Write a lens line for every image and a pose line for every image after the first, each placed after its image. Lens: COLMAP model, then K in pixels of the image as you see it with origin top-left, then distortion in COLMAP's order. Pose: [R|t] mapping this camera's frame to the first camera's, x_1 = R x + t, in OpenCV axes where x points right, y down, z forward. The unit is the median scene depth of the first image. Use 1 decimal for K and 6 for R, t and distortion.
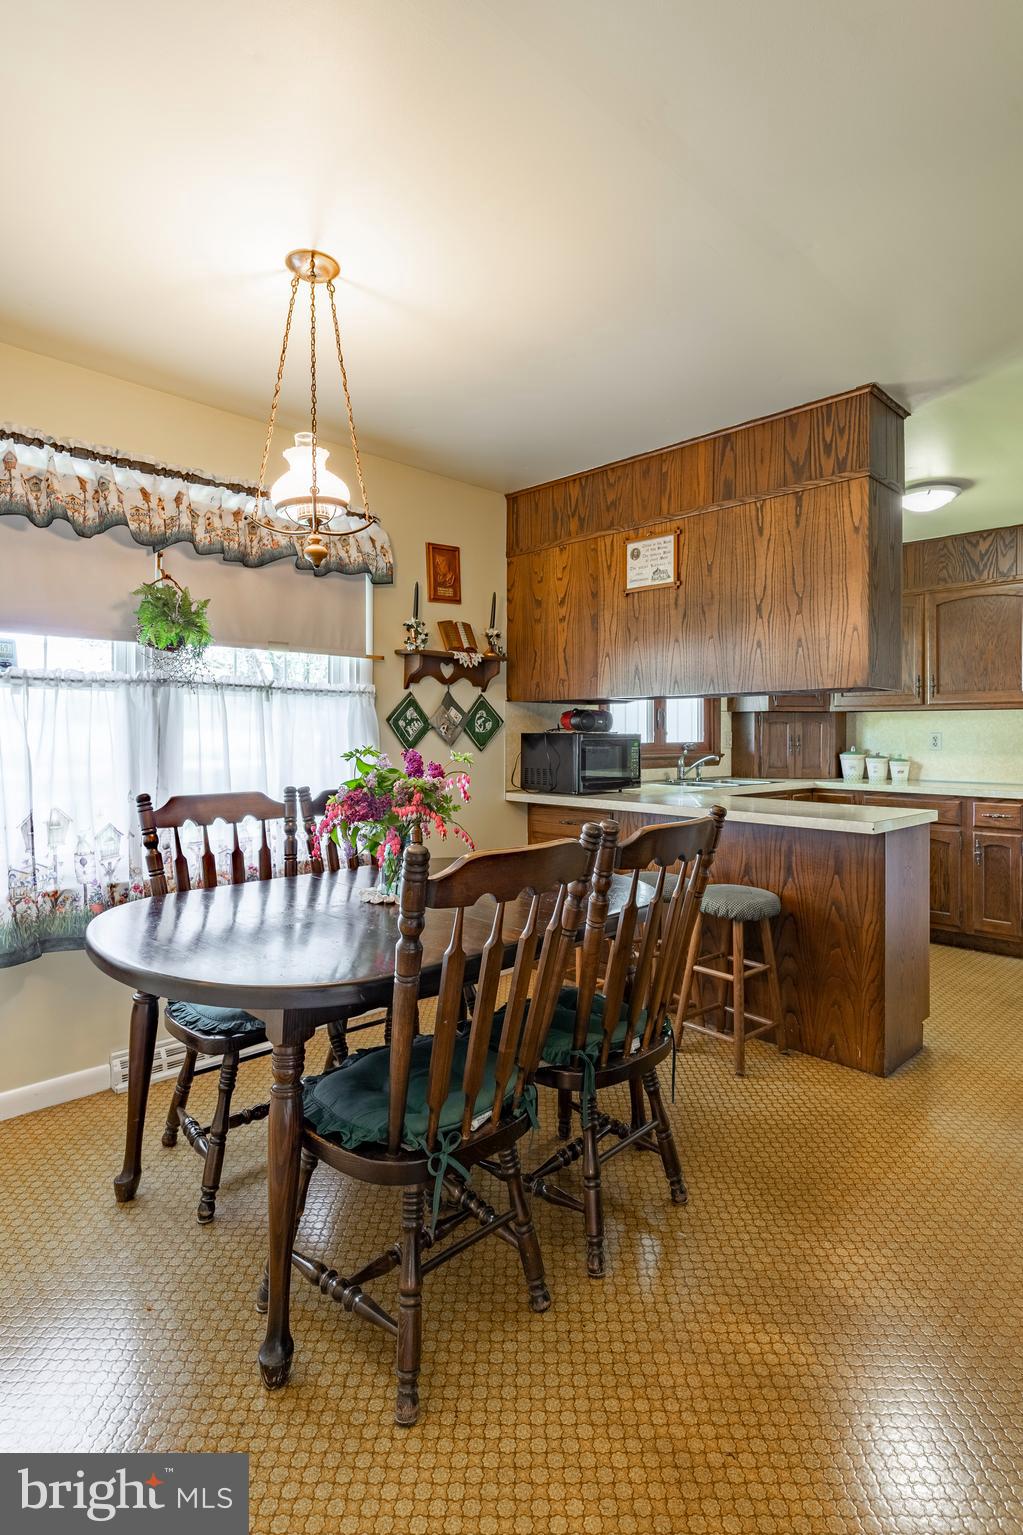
lens RADIAL K [[812.5, 0, 514.2], [0, 812.5, 742.9], [0, 0, 1]] dist [-0.019773, -0.000671]
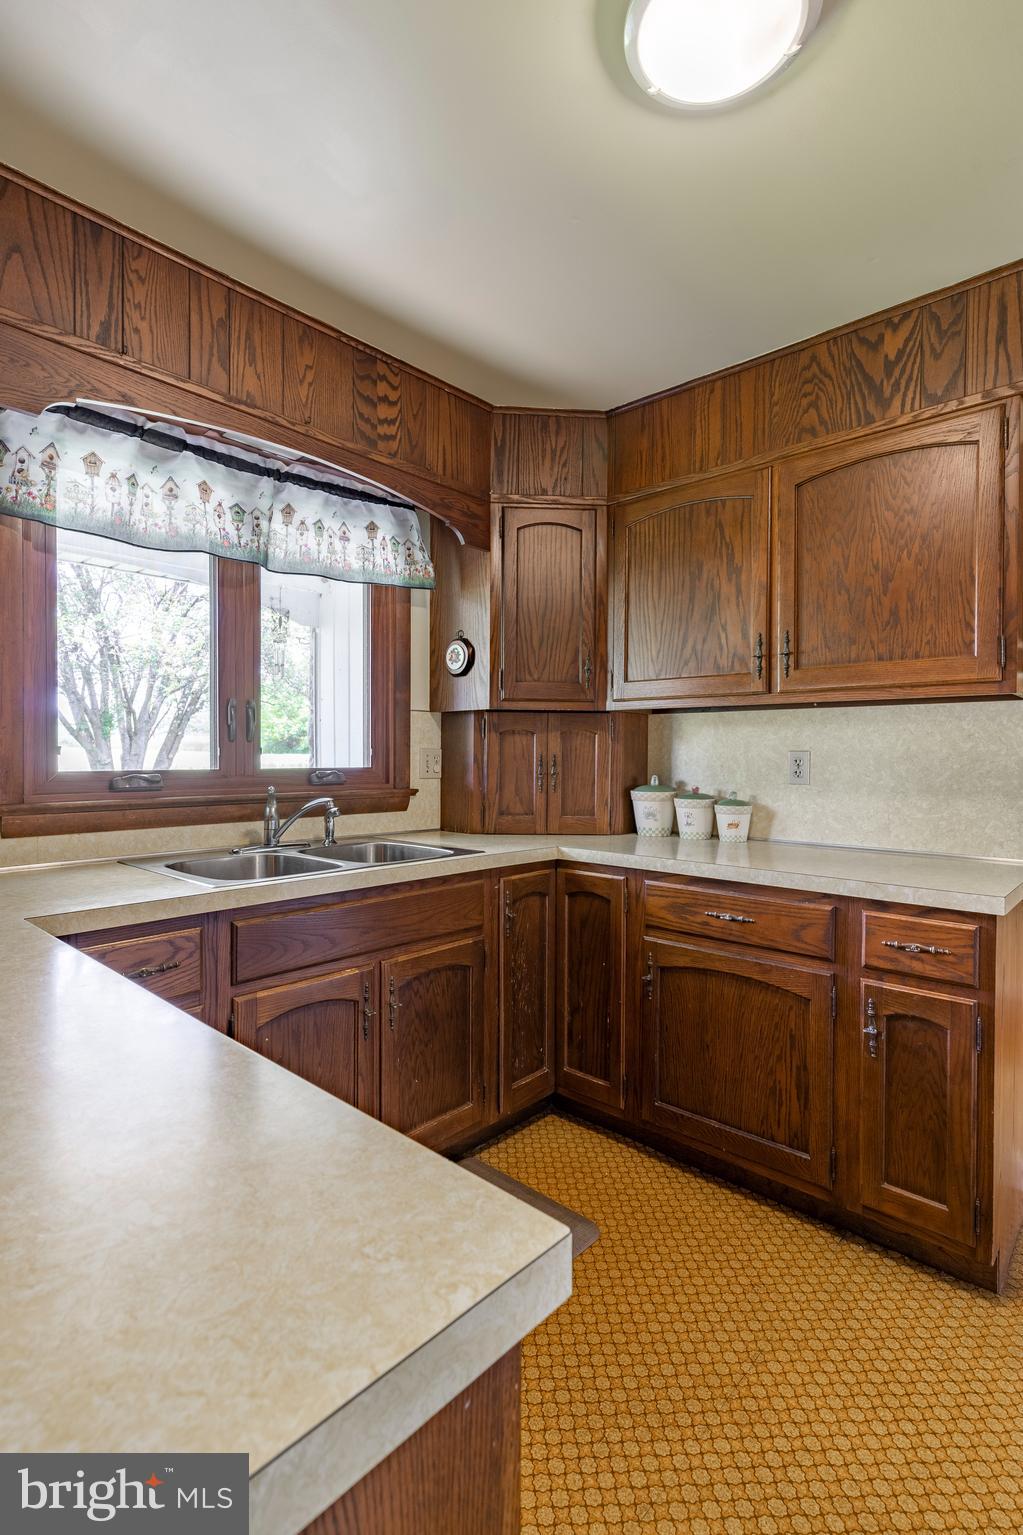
lens RADIAL K [[739.0, 0, 510.0], [0, 739.0, 769.8], [0, 0, 1]] dist [-0.001582, 0.000011]
pose [[0.999253, 0.001236, 0.038620, 0.347622], [-0.001722, 0.999920, 0.012547, -0.006637], [-0.038602, -0.012604, 0.999175, 0.583985]]
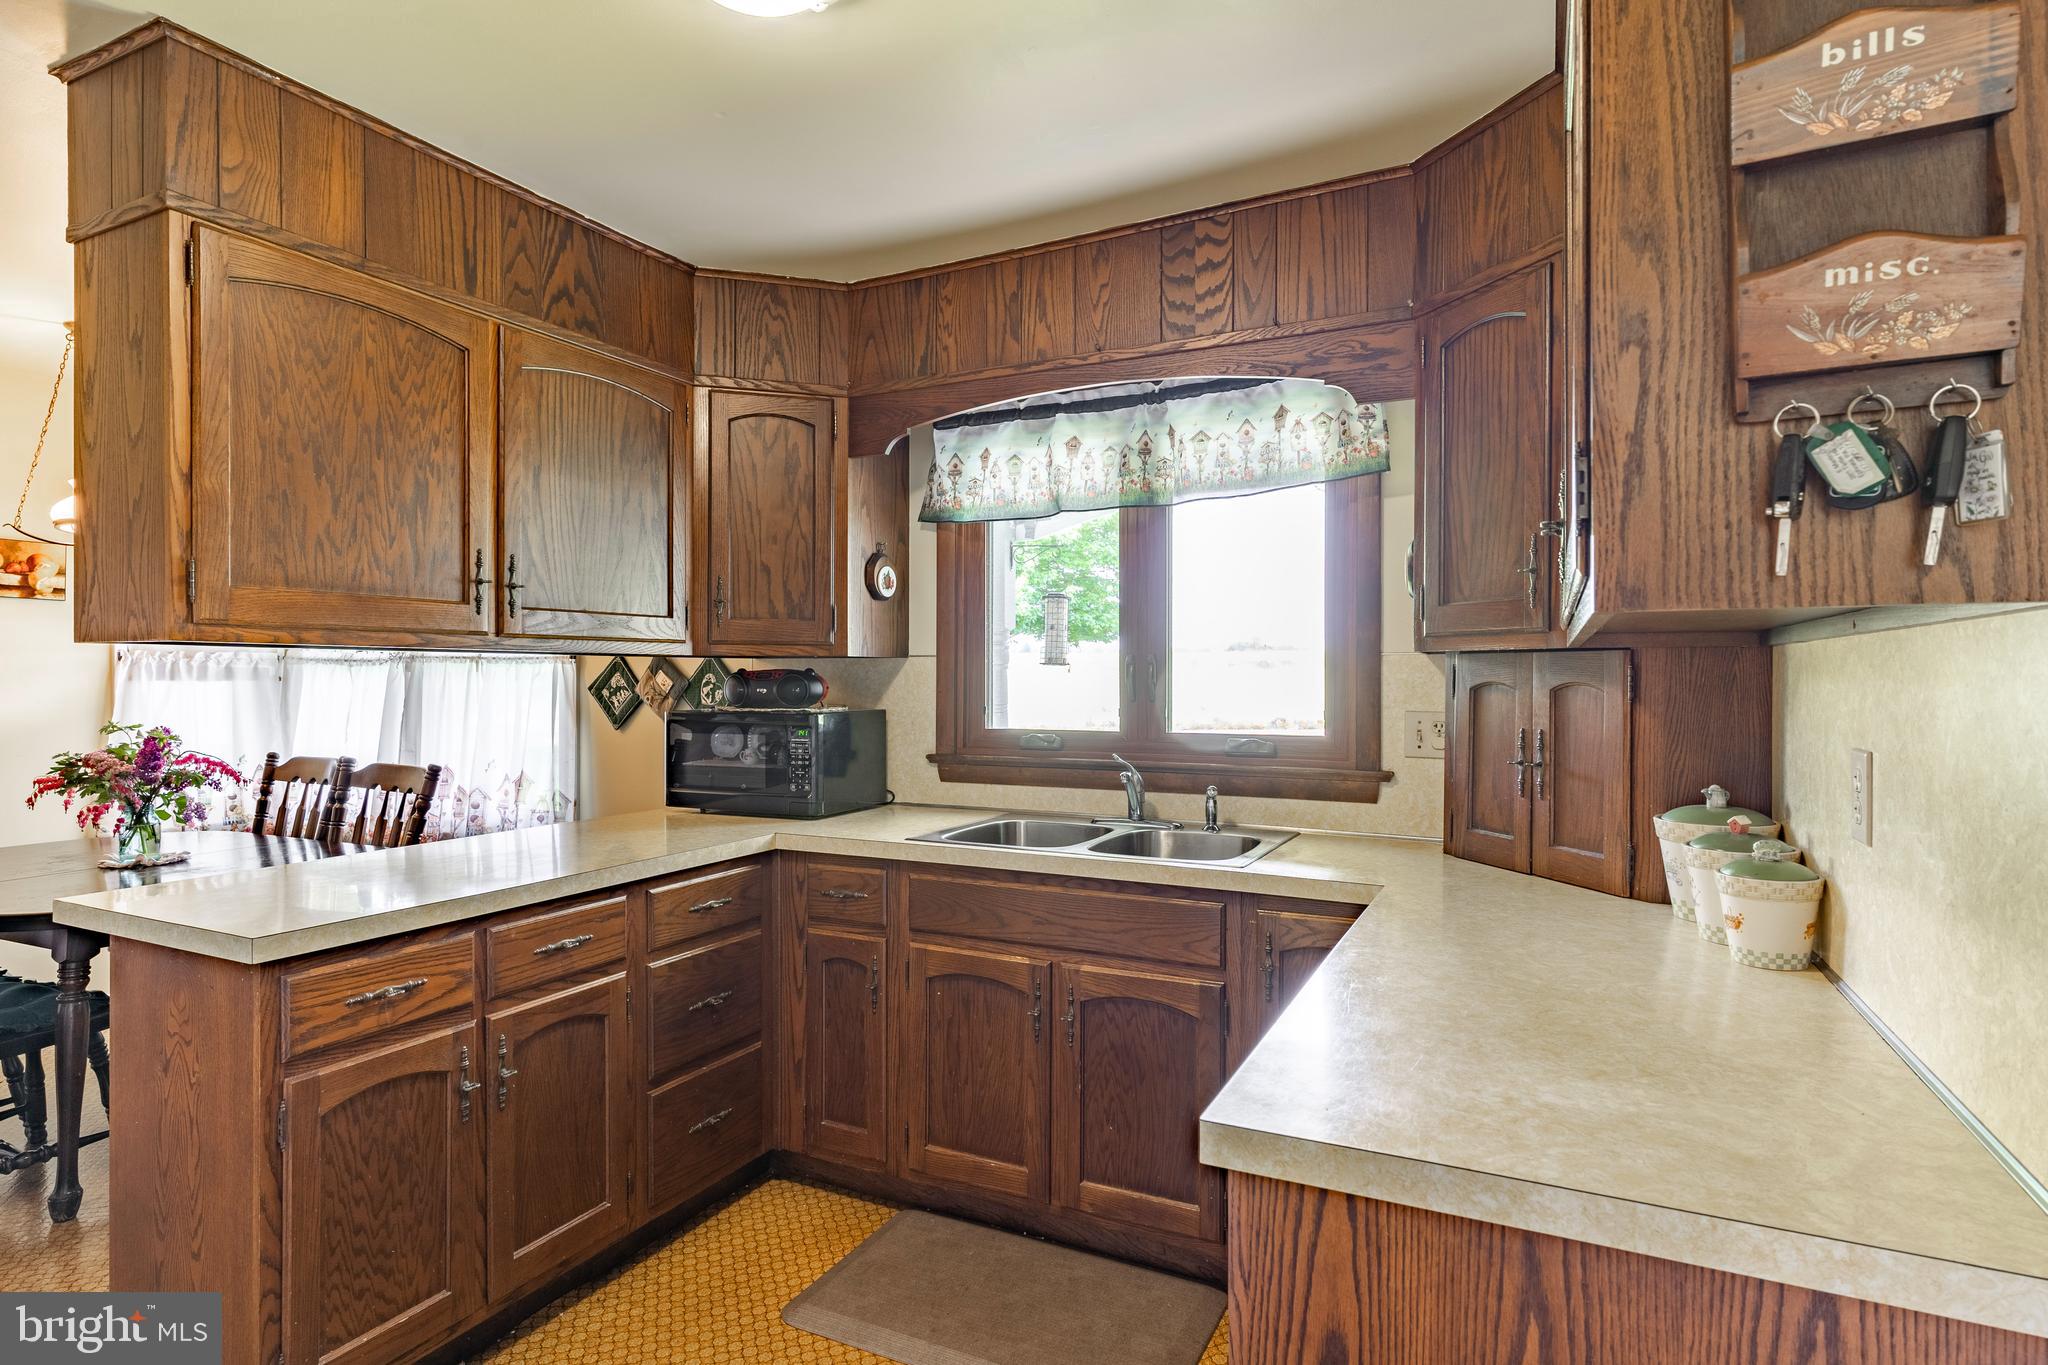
lens RADIAL K [[1077.7, 0, 1016.2], [0, 1077.7, 689.8], [0, 0, 1]] dist [-0.001700, -0.000110]
pose [[0.302810, 0.010213, -0.952996, 0.760295], [-0.007272, 0.999938, 0.008406, -0.029839], [0.953023, 0.004385, 0.302865, 0.805189]]
